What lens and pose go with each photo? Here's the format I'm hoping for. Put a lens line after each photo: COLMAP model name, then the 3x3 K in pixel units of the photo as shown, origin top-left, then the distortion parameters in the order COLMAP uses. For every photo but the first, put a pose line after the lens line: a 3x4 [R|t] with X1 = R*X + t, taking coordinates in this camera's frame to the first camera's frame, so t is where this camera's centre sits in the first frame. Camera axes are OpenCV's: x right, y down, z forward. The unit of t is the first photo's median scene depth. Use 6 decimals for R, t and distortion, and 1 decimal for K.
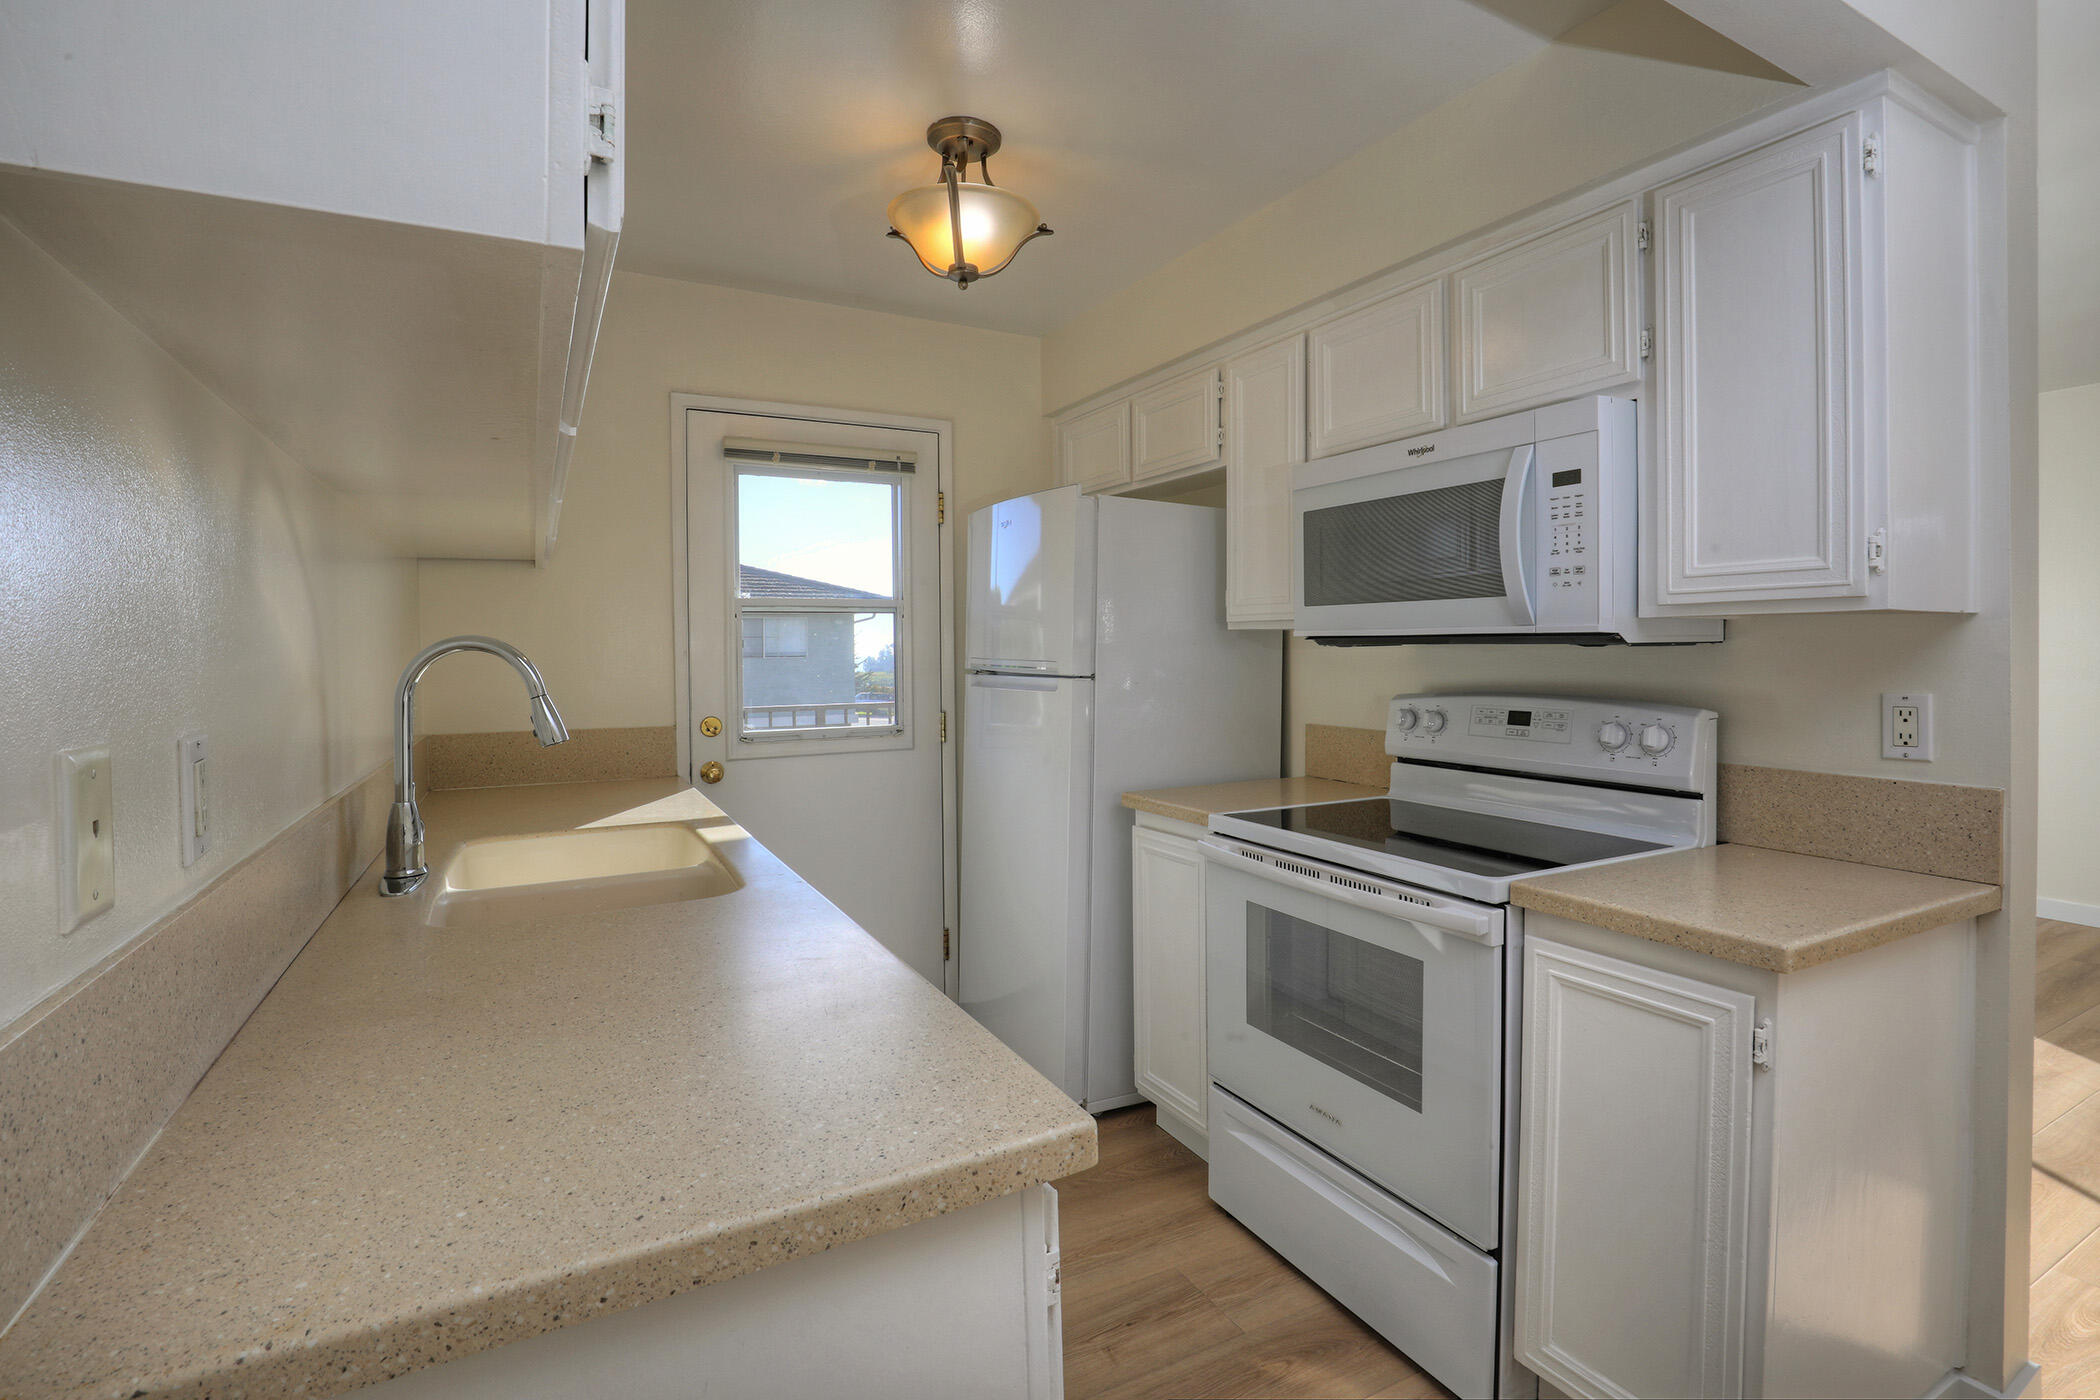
lens RADIAL K [[990.5, 0, 1065.2], [0, 990.5, 702.4], [0, 0, 1]] dist [-0.033506, 0.004878]
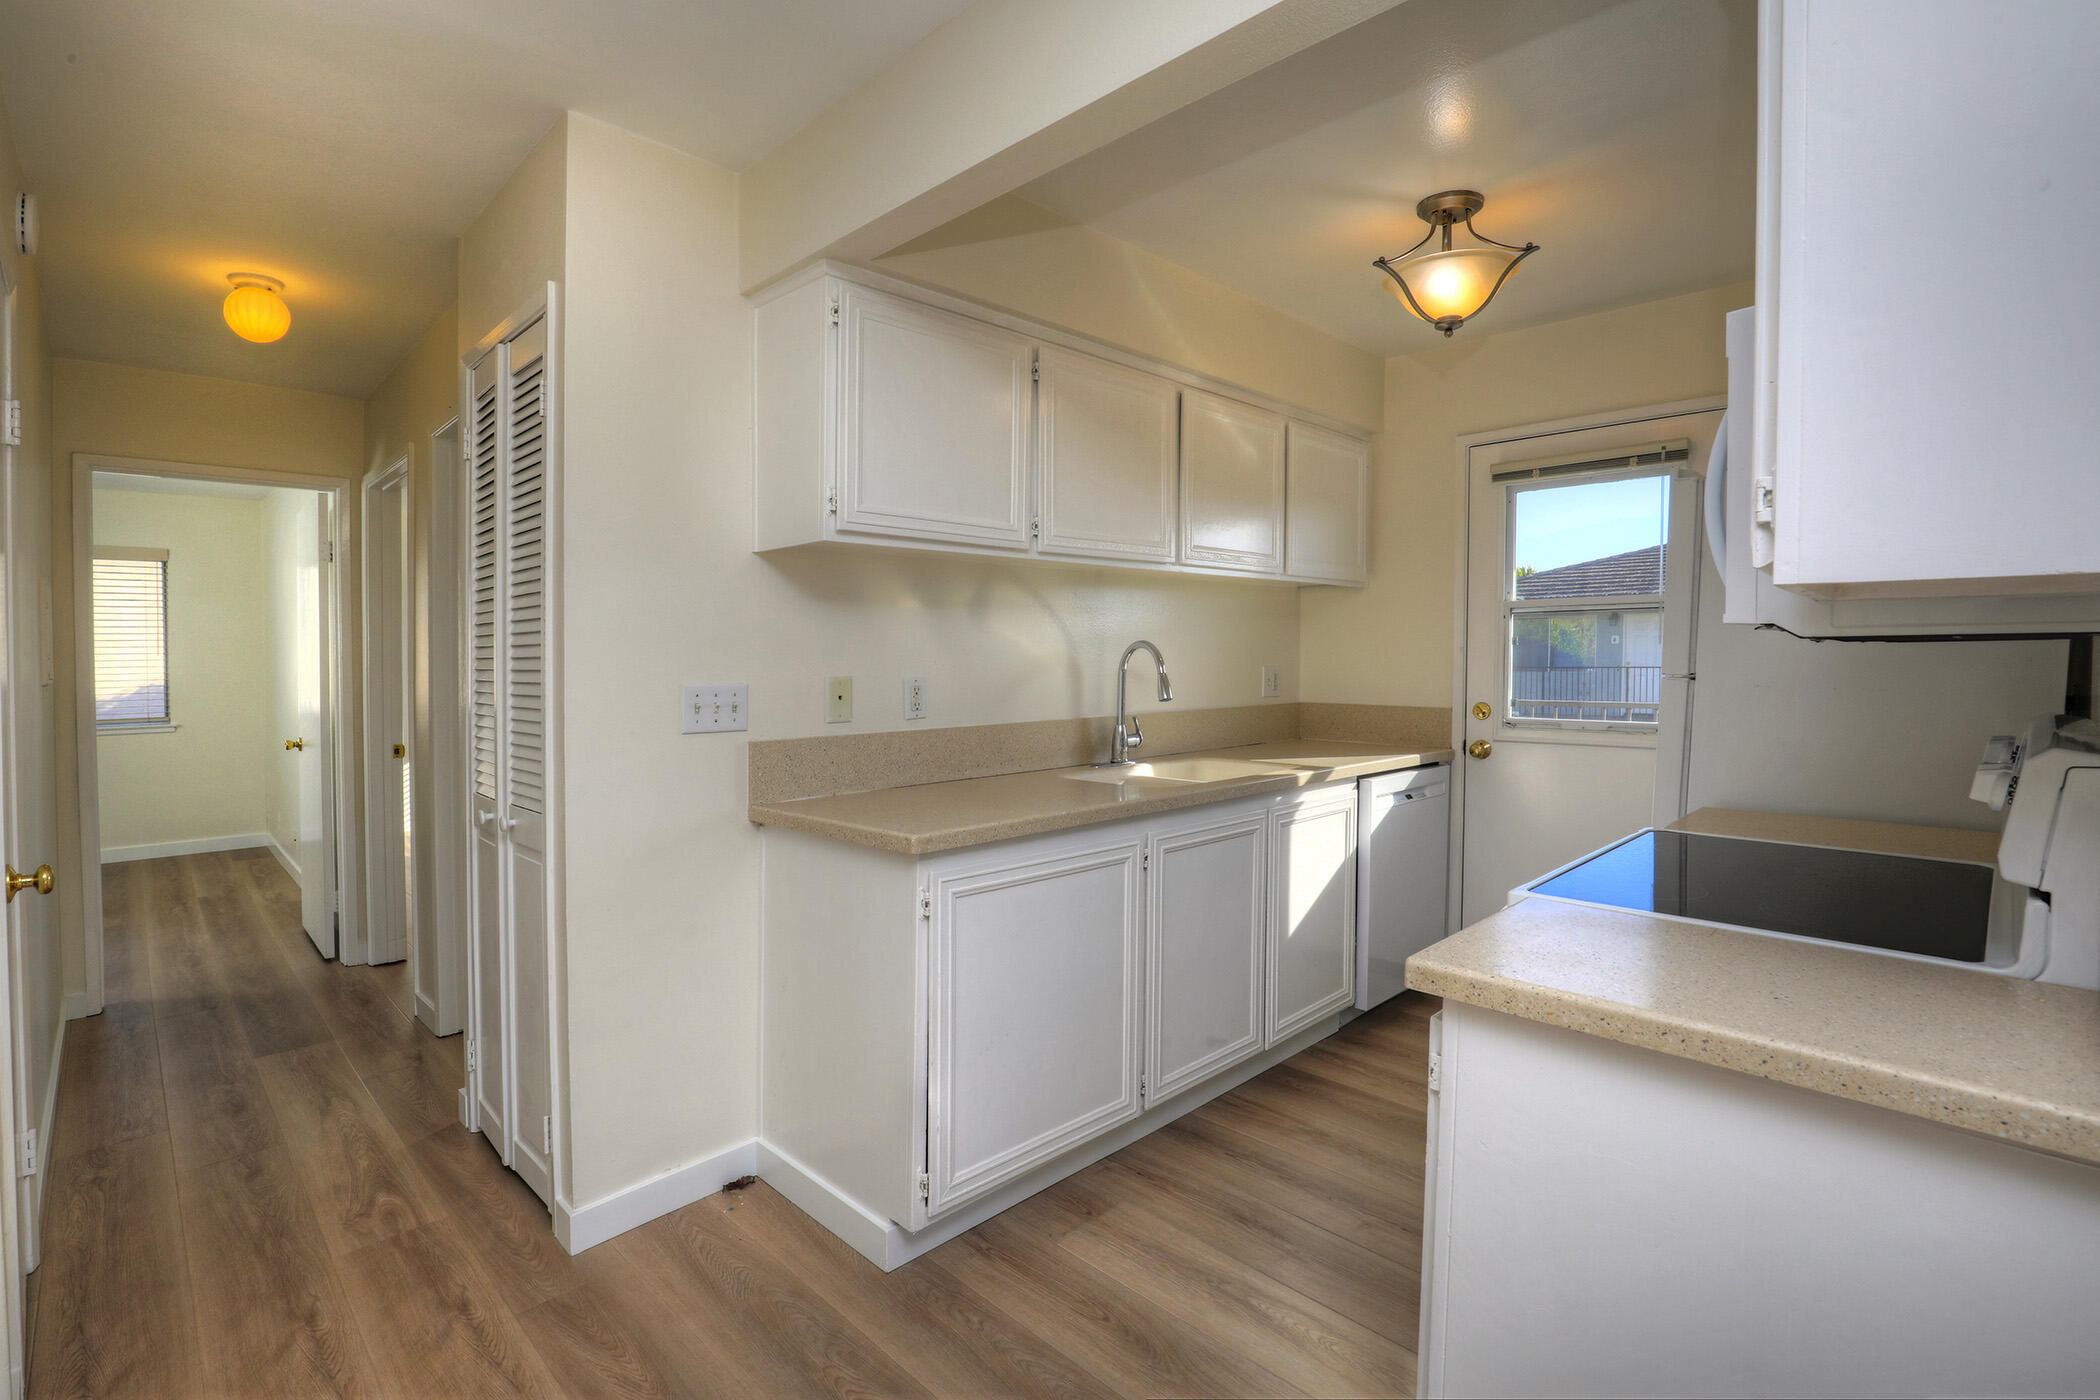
lens RADIAL K [[990.5, 0, 1024.2], [0, 990.5, 709.1], [0, 0, 1]] dist [-0.033506, 0.004878]
pose [[0.259627, 0.058016, -0.963965, 0.654394], [-0.043974, 0.997869, 0.048213, -0.010588], [0.964707, 0.029872, 0.261625, 0.161613]]
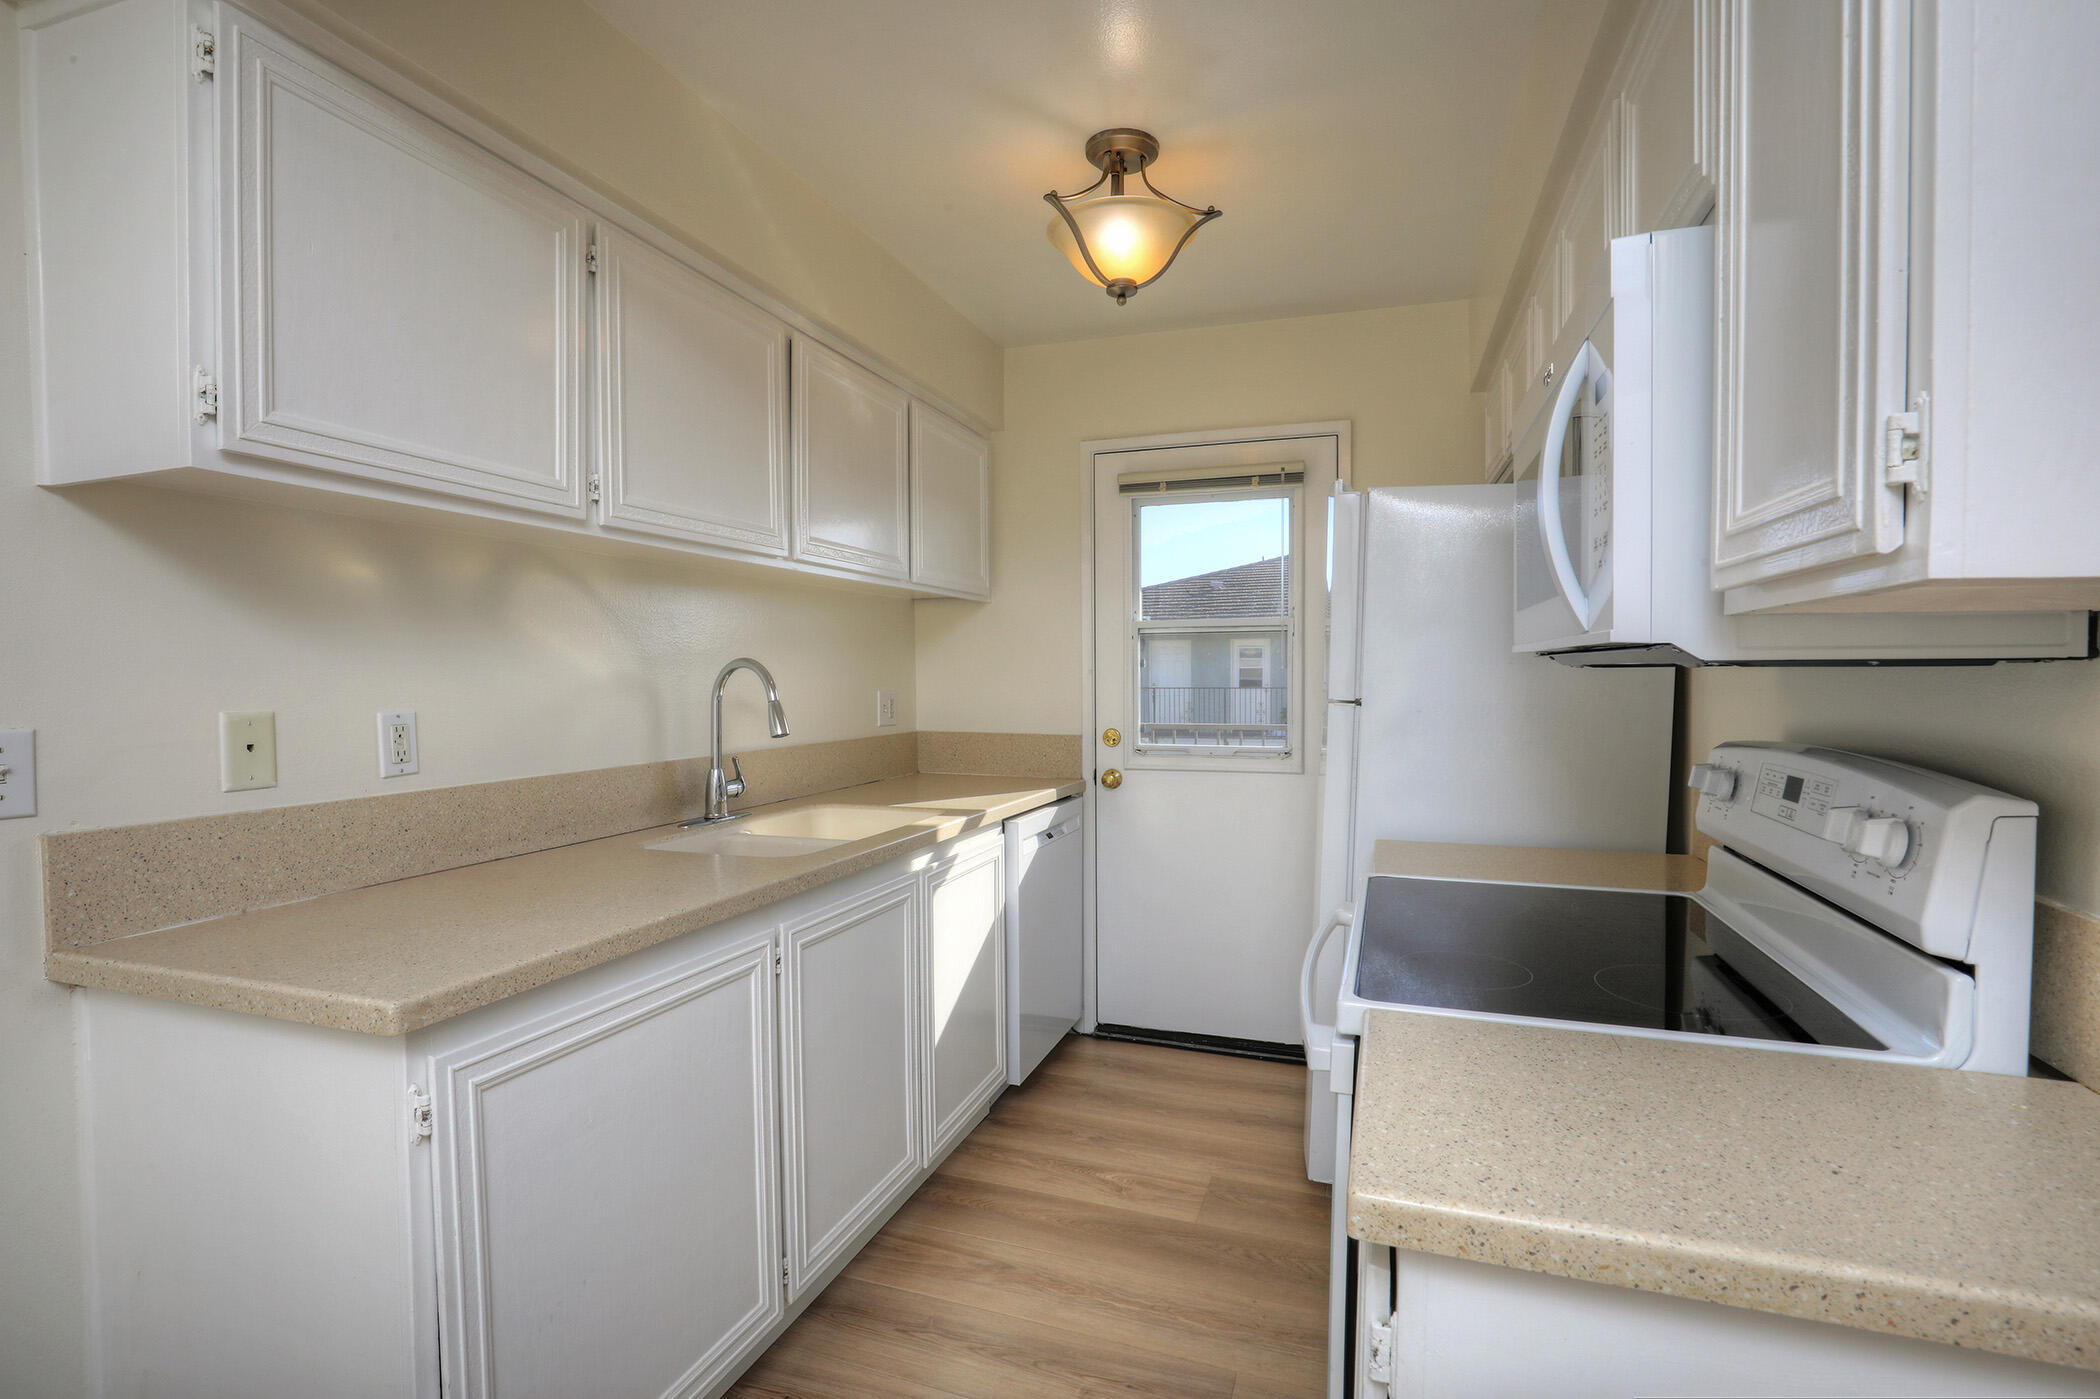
lens RADIAL K [[990.5, 0, 1045.0], [0, 990.5, 746.2], [0, 0, 1]] dist [-0.033506, 0.004878]
pose [[0.662992, 0.060745, -0.746158, 0.441893], [-0.041564, 0.998152, 0.044328, -0.012306], [0.747472, 0.001624, 0.664291, 0.203612]]
